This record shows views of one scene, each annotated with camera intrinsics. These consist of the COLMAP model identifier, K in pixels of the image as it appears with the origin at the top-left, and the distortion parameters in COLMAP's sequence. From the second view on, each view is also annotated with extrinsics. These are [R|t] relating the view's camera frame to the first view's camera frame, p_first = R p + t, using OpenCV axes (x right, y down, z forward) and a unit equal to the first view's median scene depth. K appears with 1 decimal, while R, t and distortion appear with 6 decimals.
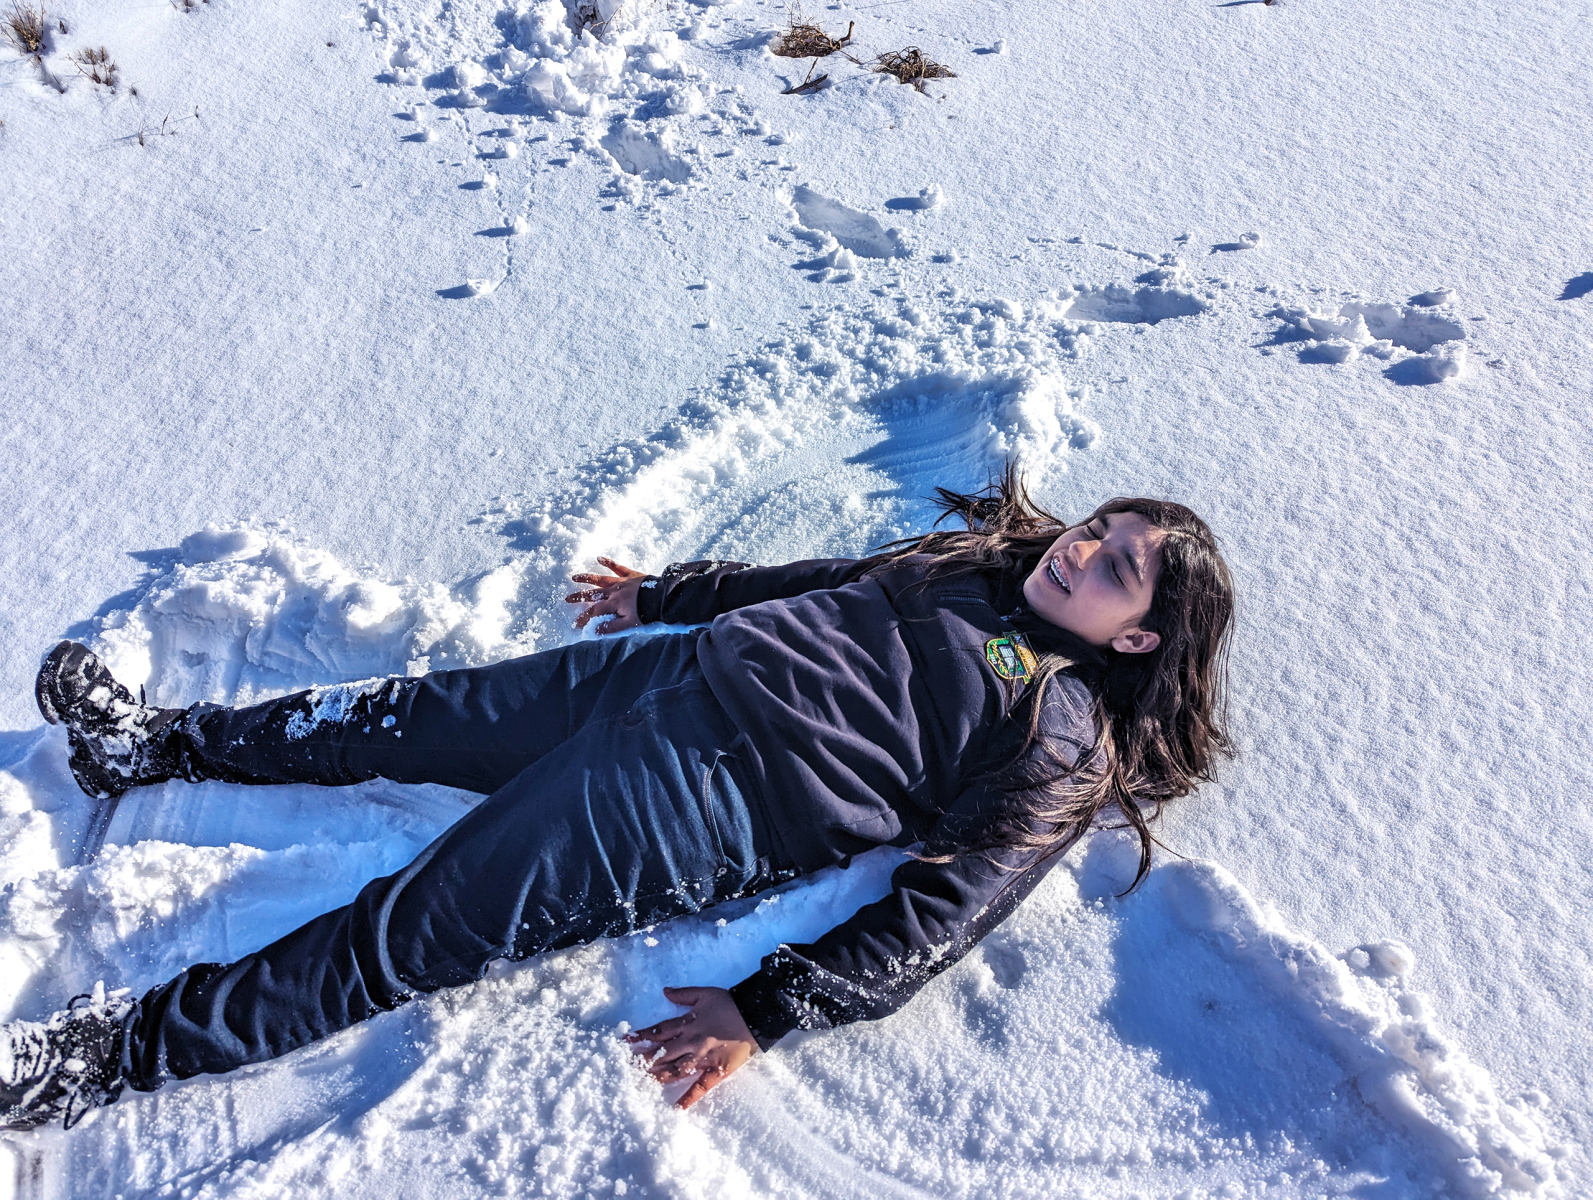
lens RADIAL K [[1114.2, 0, 796.6], [0, 1114.2, 600.1], [0, 0, 1]] dist [-0.002513, -0.001186]
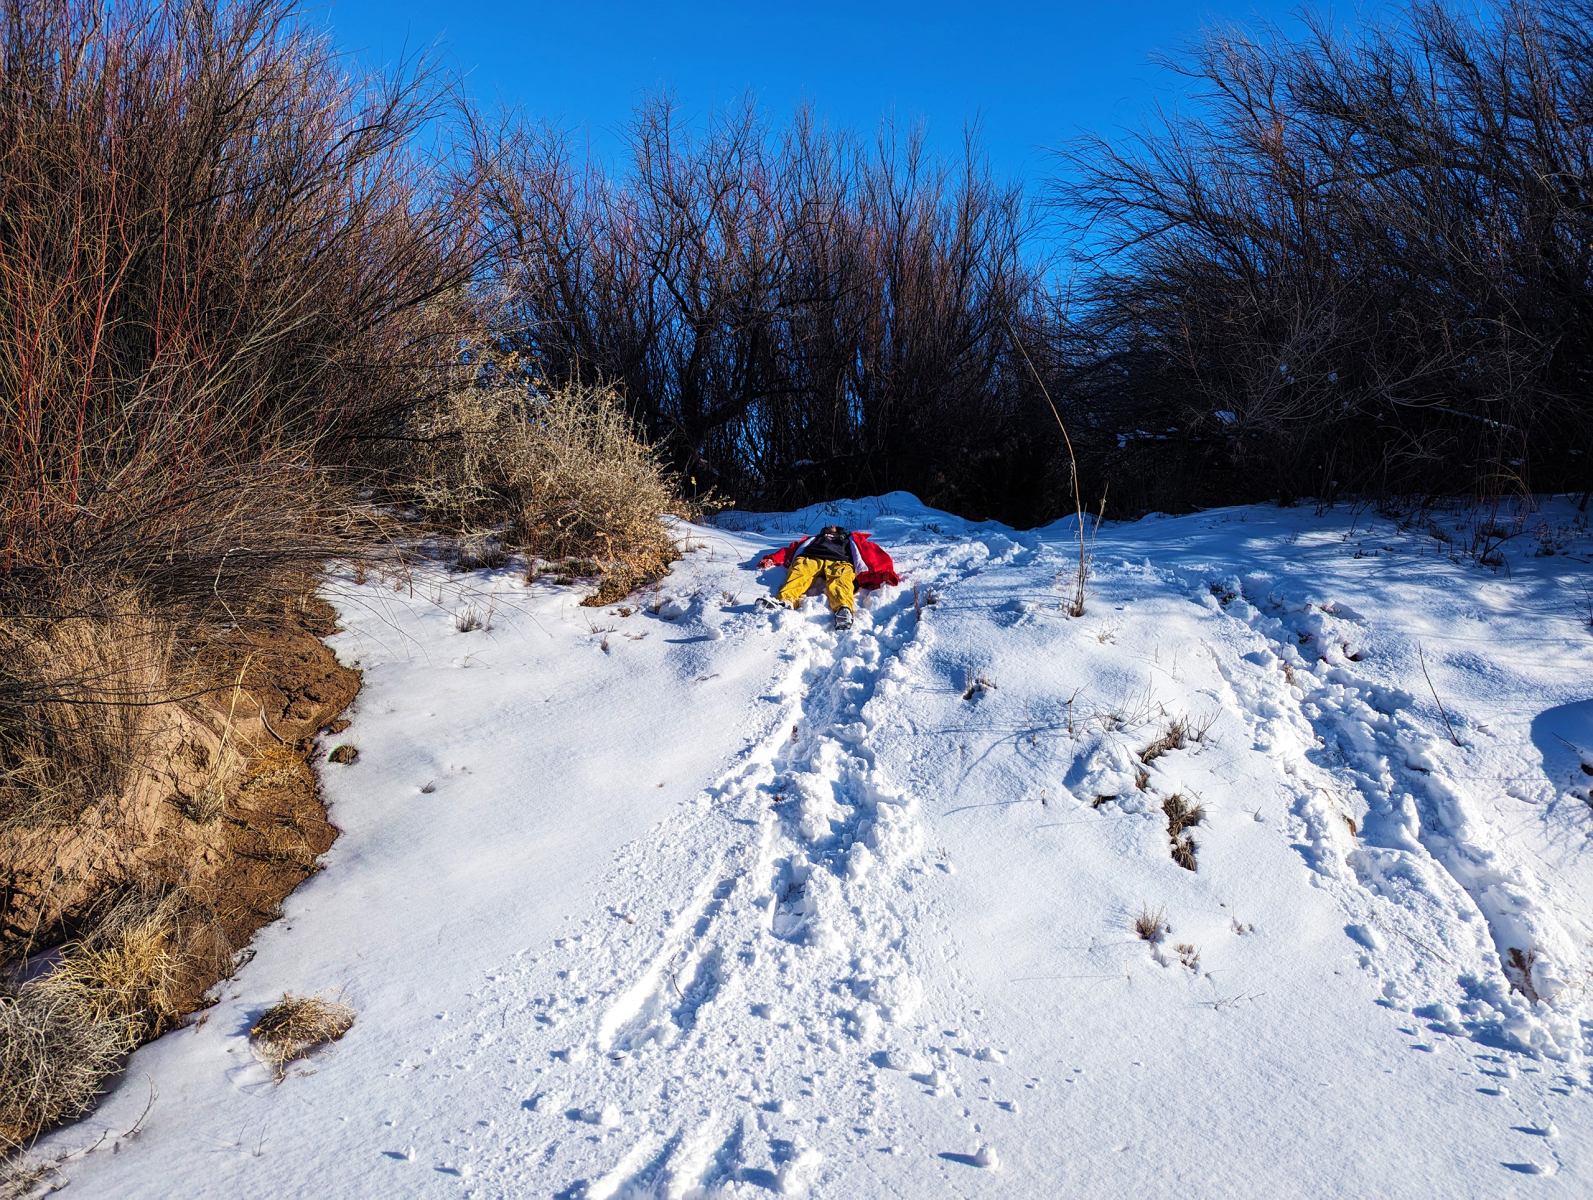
lens RADIAL K [[1114.2, 0, 796.5], [0, 1114.2, 599.5], [0, 0, 1]] dist [-0.002513, -0.001186]
pose [[0.914722, 0.067246, -0.398449, -0.527083], [-0.333913, 0.681098, -0.651619, 0.345412], [0.227564, 0.729098, 0.645470, -0.441195]]
